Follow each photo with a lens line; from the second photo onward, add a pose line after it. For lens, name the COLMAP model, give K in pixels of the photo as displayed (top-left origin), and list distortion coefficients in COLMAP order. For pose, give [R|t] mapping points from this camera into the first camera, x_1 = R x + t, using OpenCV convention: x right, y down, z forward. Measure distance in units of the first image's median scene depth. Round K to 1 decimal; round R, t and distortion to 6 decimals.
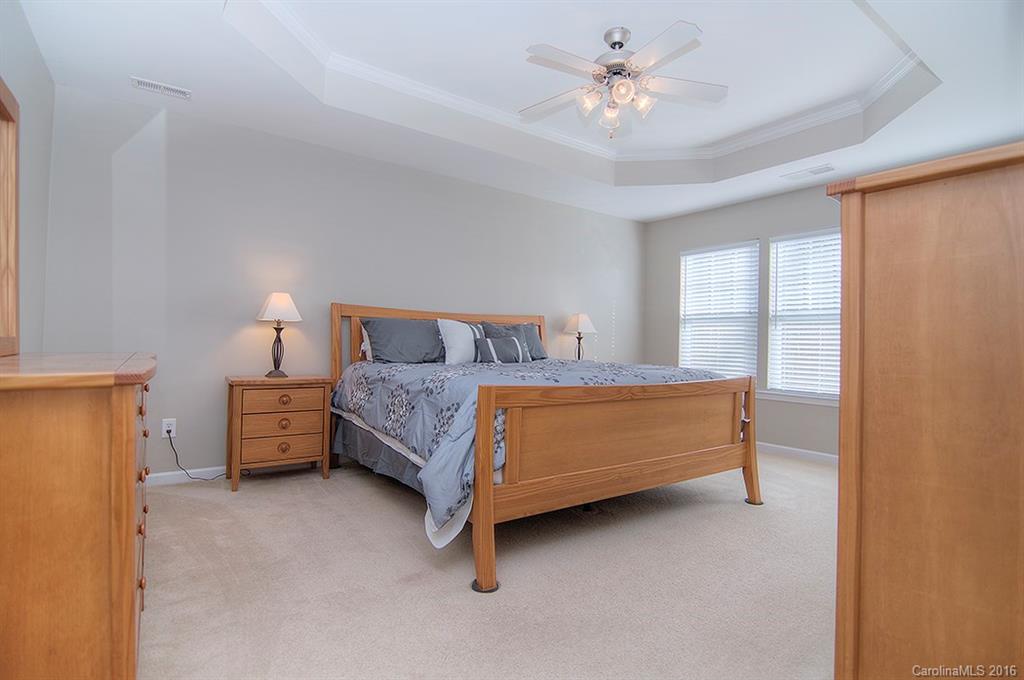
lens RADIAL K [[496.3, 0, 513.0], [0, 496.3, 340.7], [0, 0, 1]] dist [-0.014054, -0.004019]
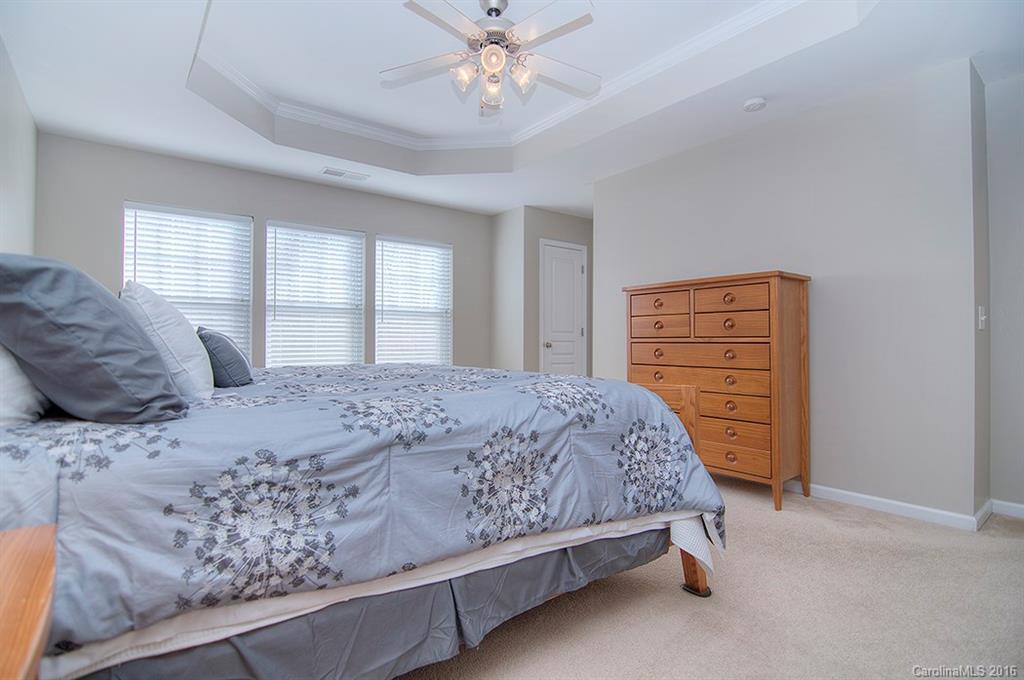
lens RADIAL K [[496.3, 0, 513.5], [0, 496.3, 338.6], [0, 0, 1]] dist [-0.014054, -0.004019]
pose [[-0.044977, -0.018662, 0.998814, -0.531911], [-0.005000, 0.999817, 0.018456, -0.009162], [-0.998976, -0.004164, -0.045062, 0.743693]]
